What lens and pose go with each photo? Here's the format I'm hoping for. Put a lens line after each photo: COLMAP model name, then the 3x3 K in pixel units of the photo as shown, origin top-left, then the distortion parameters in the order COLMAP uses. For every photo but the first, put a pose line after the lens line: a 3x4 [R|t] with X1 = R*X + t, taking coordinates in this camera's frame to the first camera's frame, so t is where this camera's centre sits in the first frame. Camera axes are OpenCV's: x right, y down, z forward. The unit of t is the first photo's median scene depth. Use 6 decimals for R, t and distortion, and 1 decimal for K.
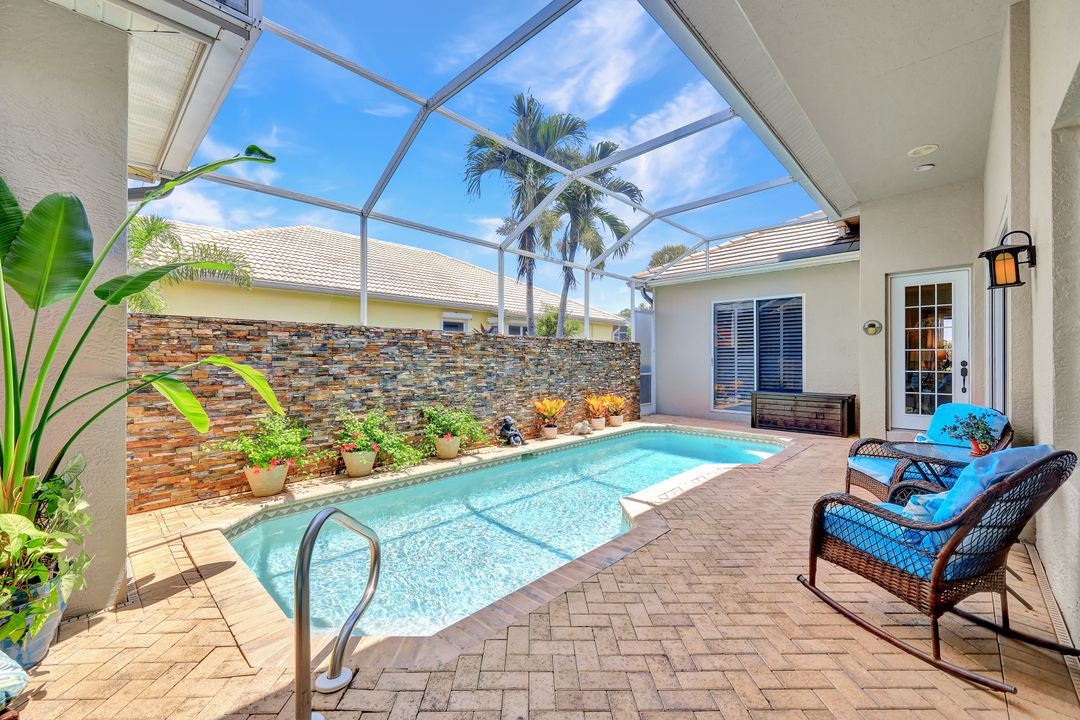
lens RADIAL K [[433.3, 0, 540.0], [0, 433.3, 360.0], [0, 0, 1]] dist [-0.000744, 0.000063]
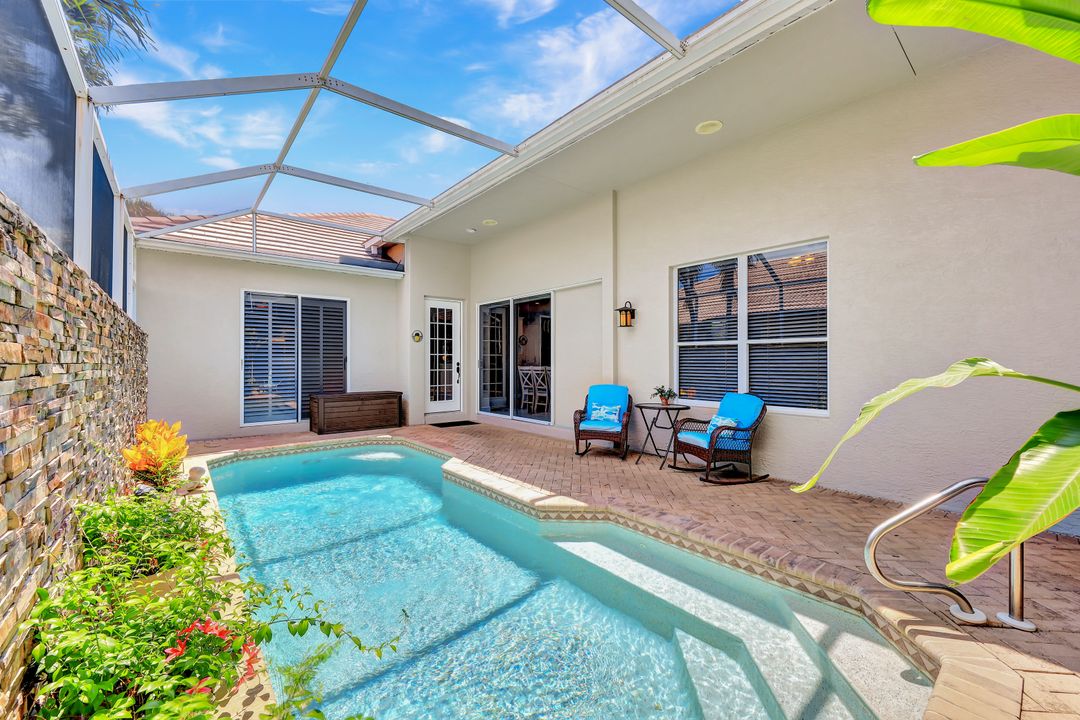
lens RADIAL K [[433.3, 0, 540.0], [0, 433.3, 360.0], [0, 0, 1]] dist [-0.000744, 0.000063]
pose [[0.112182, 0.003363, 0.993682, -0.449230], [0.000906, 0.999994, -0.003487, -0.000194], [-0.993687, 0.001291, 0.112179, 0.502406]]
